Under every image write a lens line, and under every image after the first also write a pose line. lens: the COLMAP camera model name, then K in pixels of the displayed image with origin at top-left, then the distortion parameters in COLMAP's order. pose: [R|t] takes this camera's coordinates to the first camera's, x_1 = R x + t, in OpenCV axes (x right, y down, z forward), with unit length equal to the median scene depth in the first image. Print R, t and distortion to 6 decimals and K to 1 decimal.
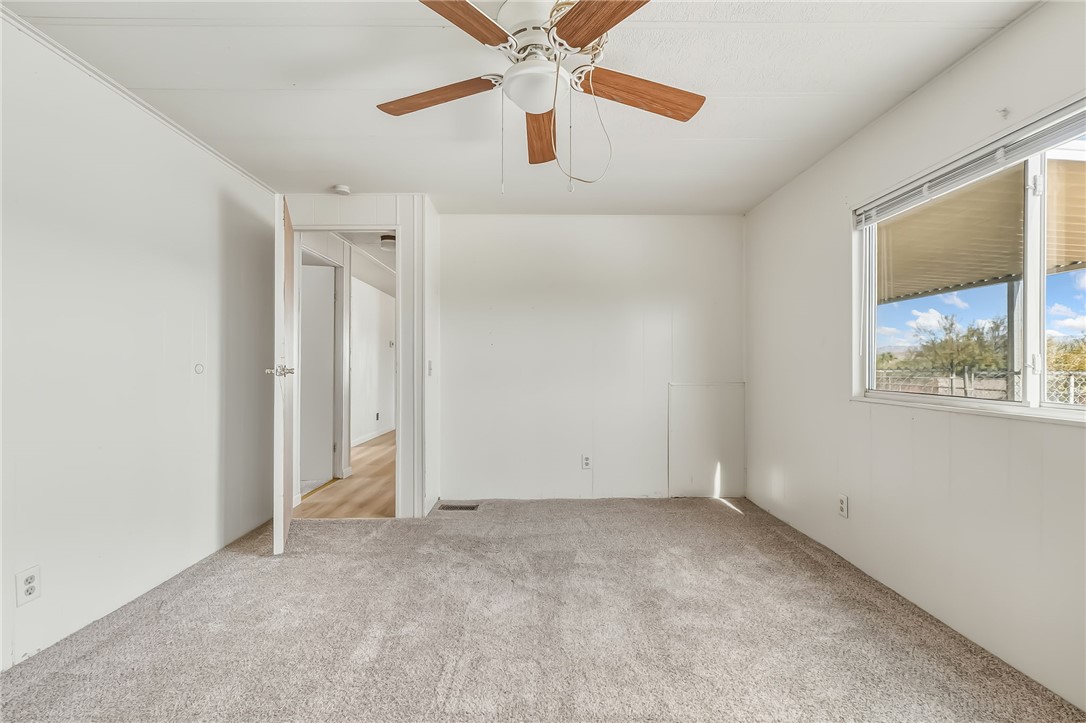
lens RADIAL K [[454.9, 0, 541.4], [0, 454.9, 367.8], [0, 0, 1]] dist [0.000773, 0.000164]
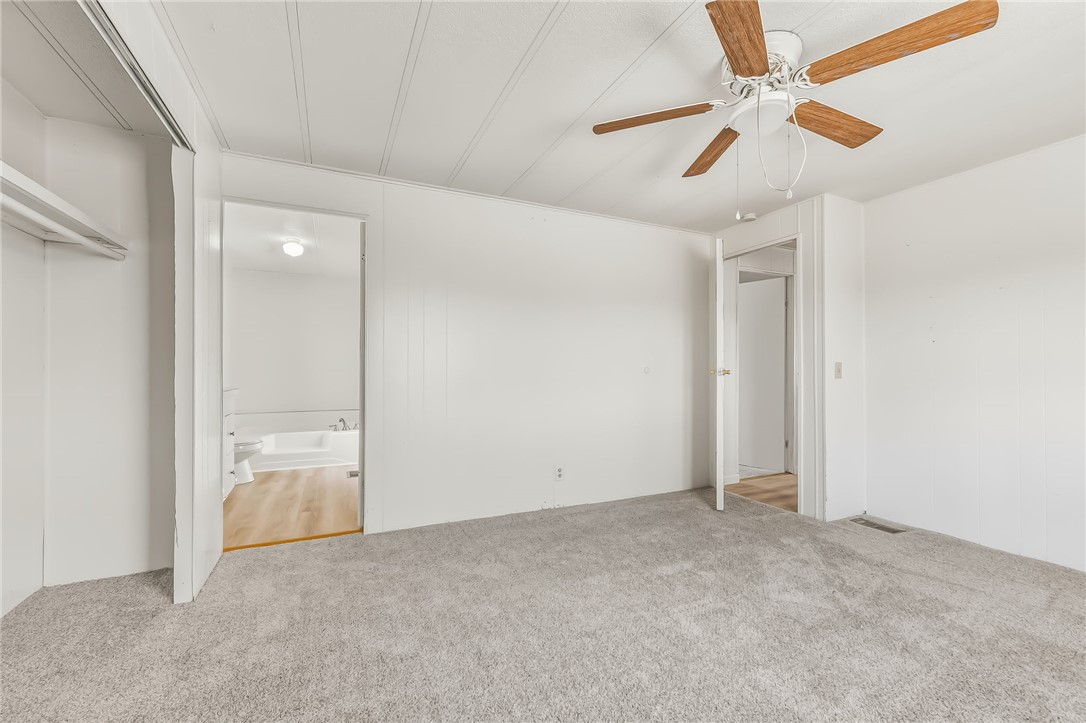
lens RADIAL K [[454.9, 0, 541.4], [0, 454.9, 367.8], [0, 0, 1]] dist [0.000773, 0.000164]
pose [[0.415264, -0.003238, -0.909695, 0.446146], [-0.004662, 0.999973, -0.005688, 0.005547], [0.909689, 0.006603, 0.415237, 0.032736]]
